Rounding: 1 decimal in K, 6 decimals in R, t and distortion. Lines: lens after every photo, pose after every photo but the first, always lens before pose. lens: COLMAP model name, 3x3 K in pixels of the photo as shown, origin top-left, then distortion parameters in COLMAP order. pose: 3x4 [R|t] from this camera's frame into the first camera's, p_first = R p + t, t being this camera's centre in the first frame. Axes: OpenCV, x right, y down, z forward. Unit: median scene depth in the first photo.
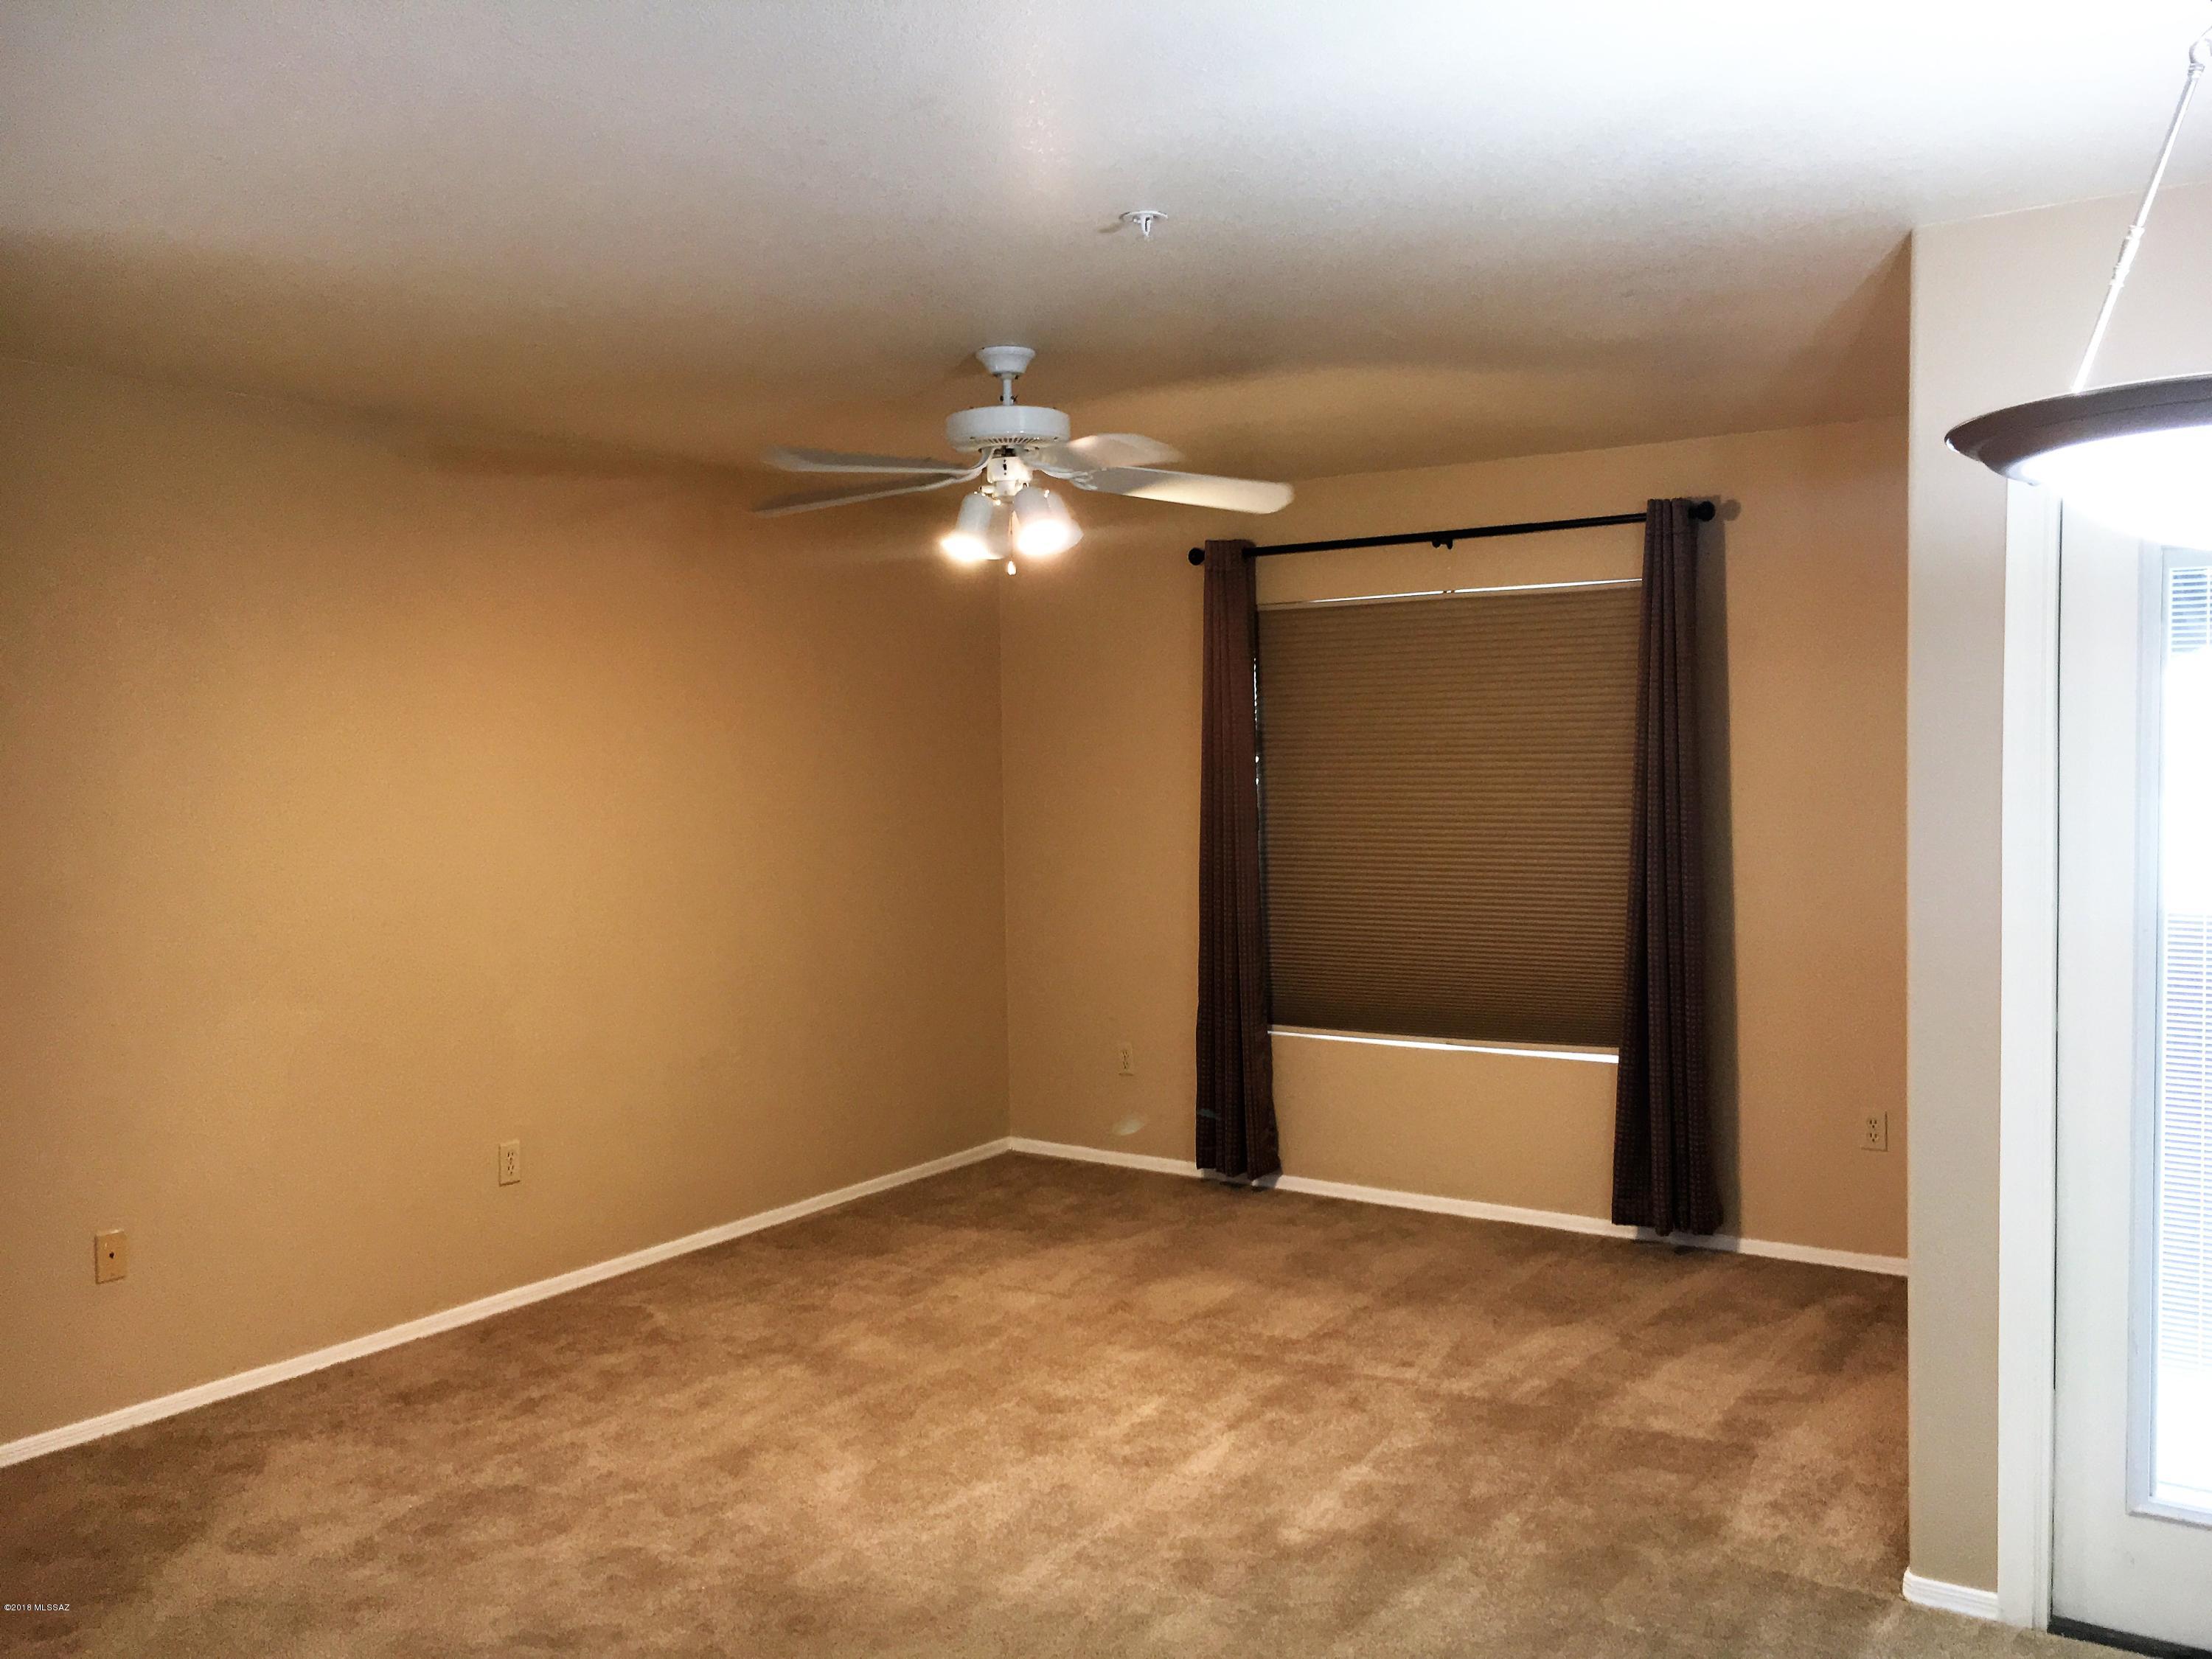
lens RADIAL K [[1880.2, 0, 1105.9], [0, 1880.2, 820.5], [0, 0, 1]] dist [0.066313, -0.084001]
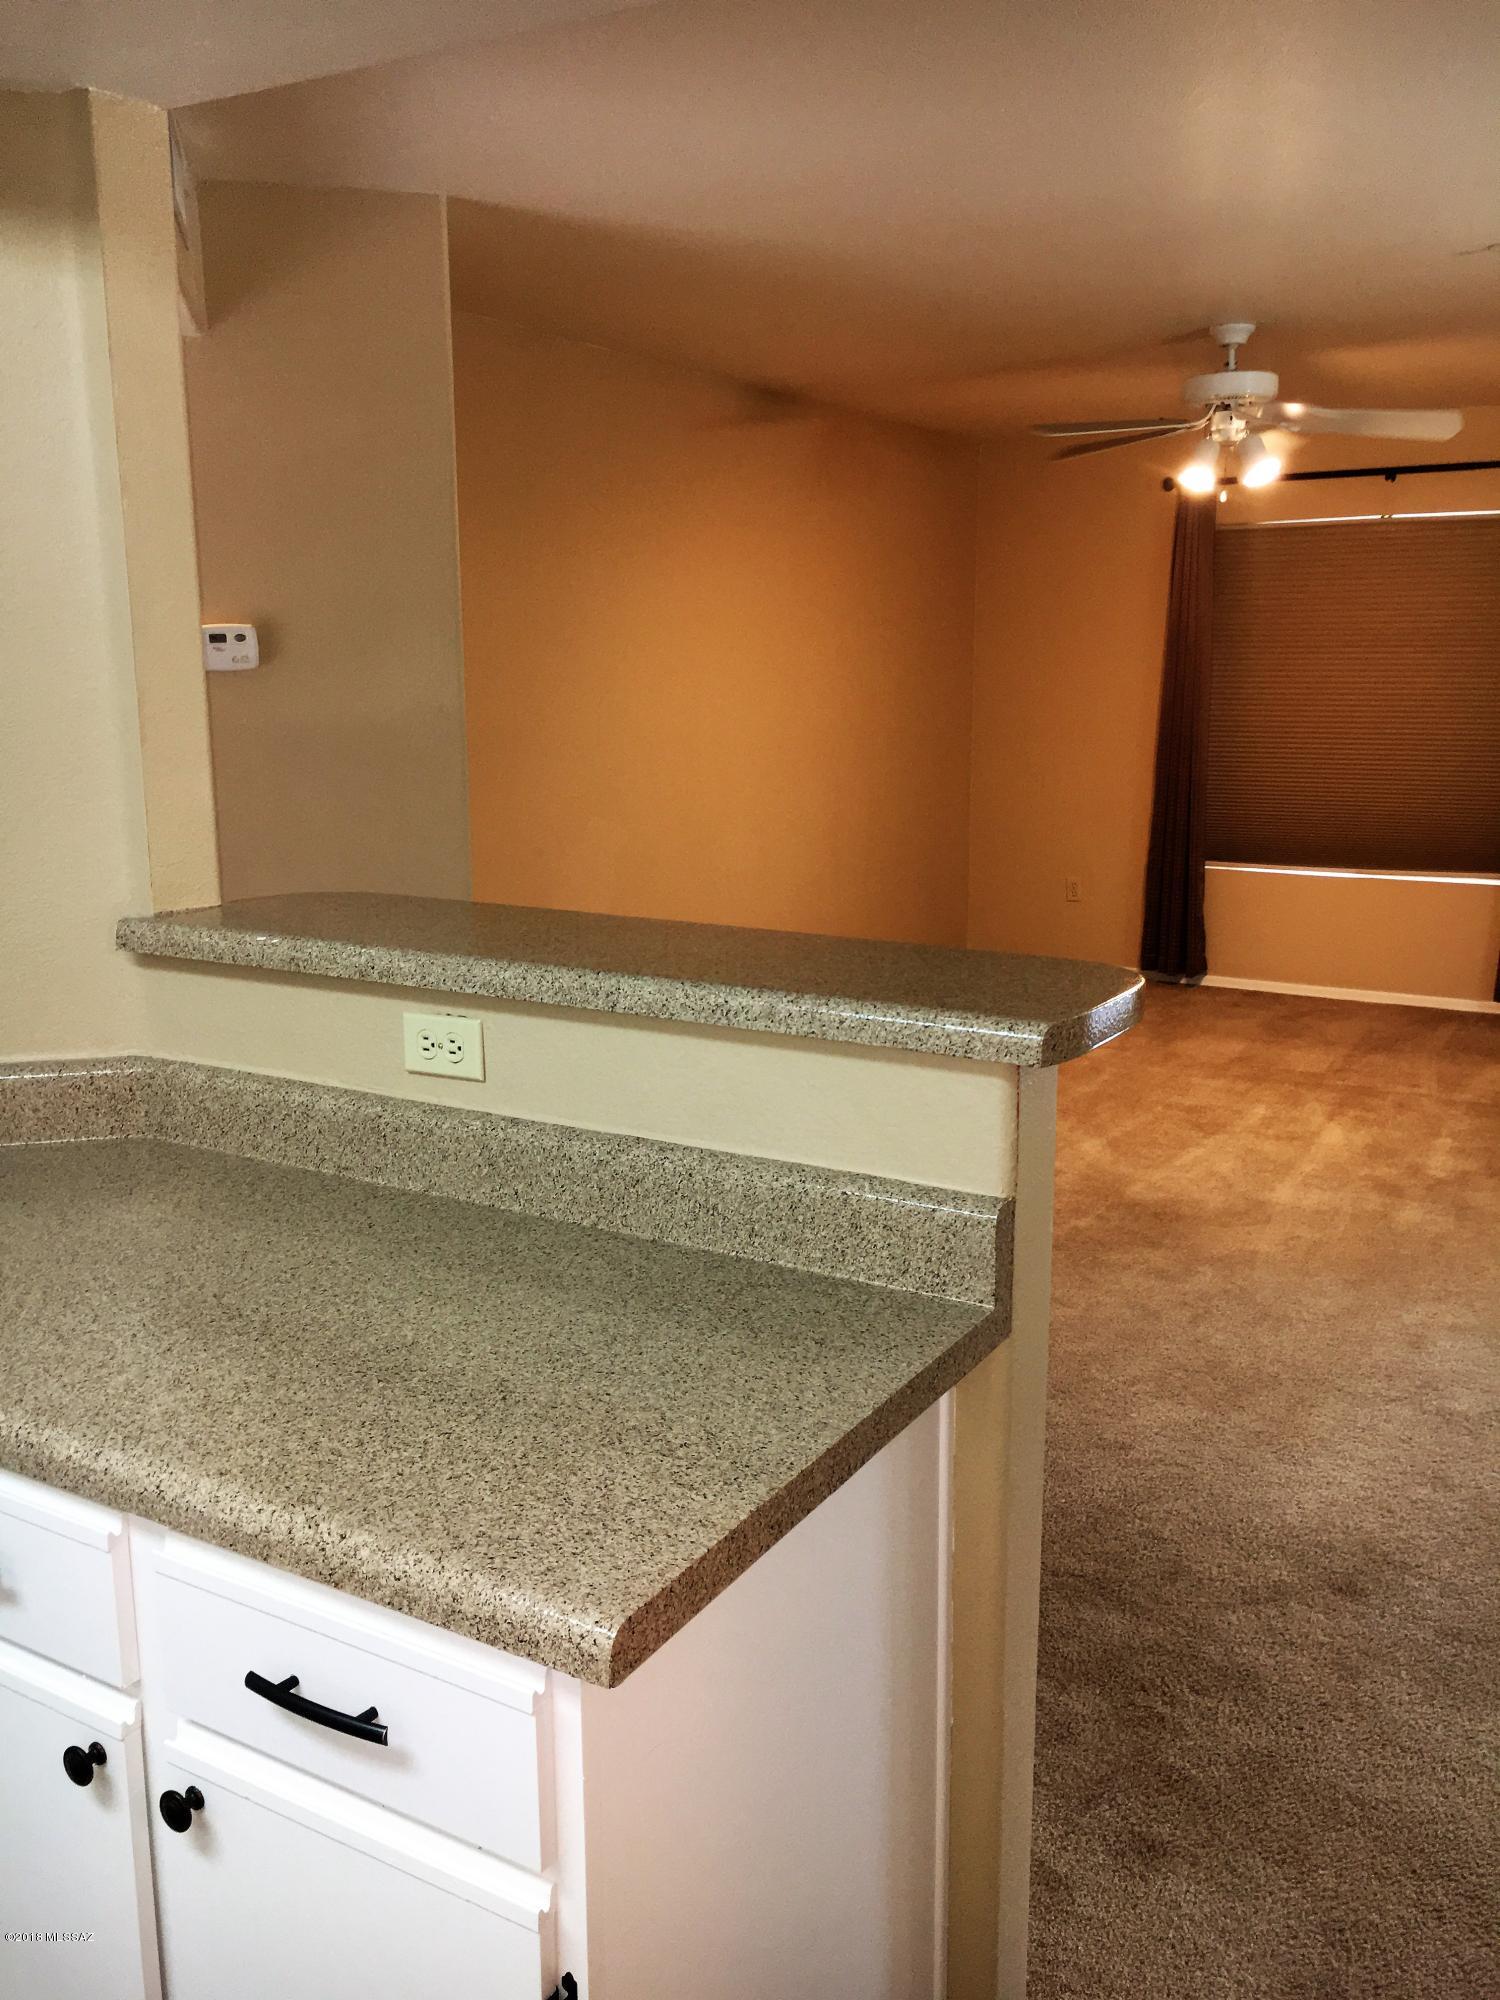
lens RADIAL K [[1700.0, 0, 755.1], [0, 1700.0, 1009.7], [0, 0, 1]] dist [0.066313, -0.084001]
pose [[0.998035, 0.001456, 0.062638, -0.446663], [-0.011875, 0.986006, 0.166288, 0.026393], [-0.061519, -0.166705, 0.984086, -0.237853]]
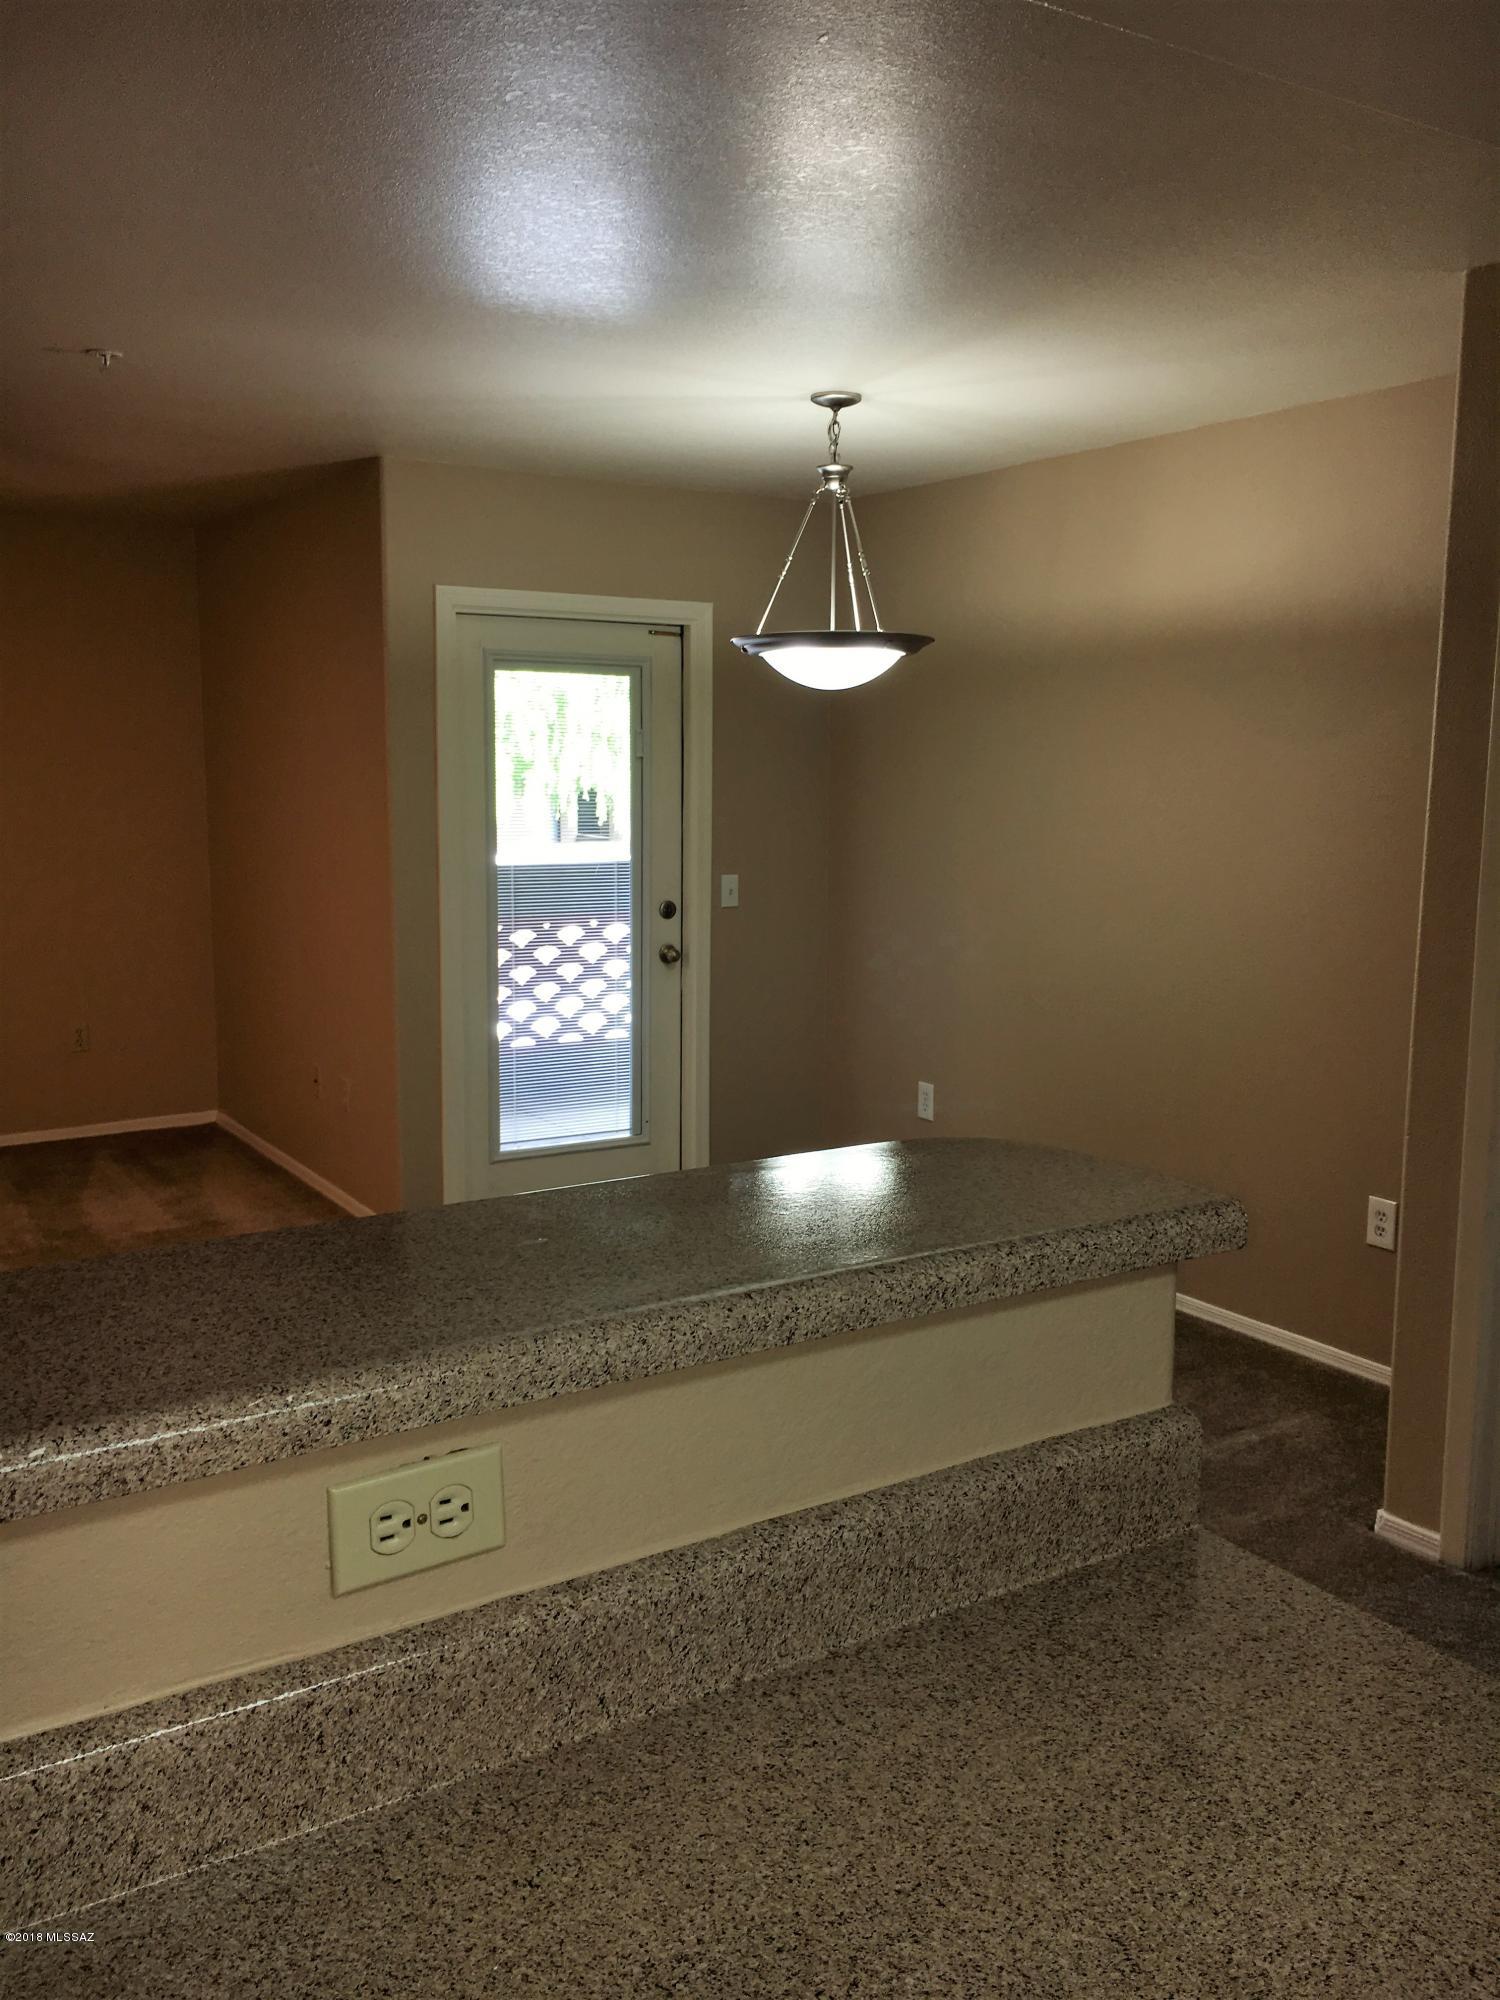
lens RADIAL K [[1700.0, 0, 749.2], [0, 1700.0, 990.6], [0, 0, 1]] dist [0.066313, -0.084001]
pose [[0.382106, -0.106465, 0.917965, -1.383972], [0.022032, 0.994109, 0.106125, -0.037524], [-0.923856, -0.020327, 0.382200, 0.871914]]
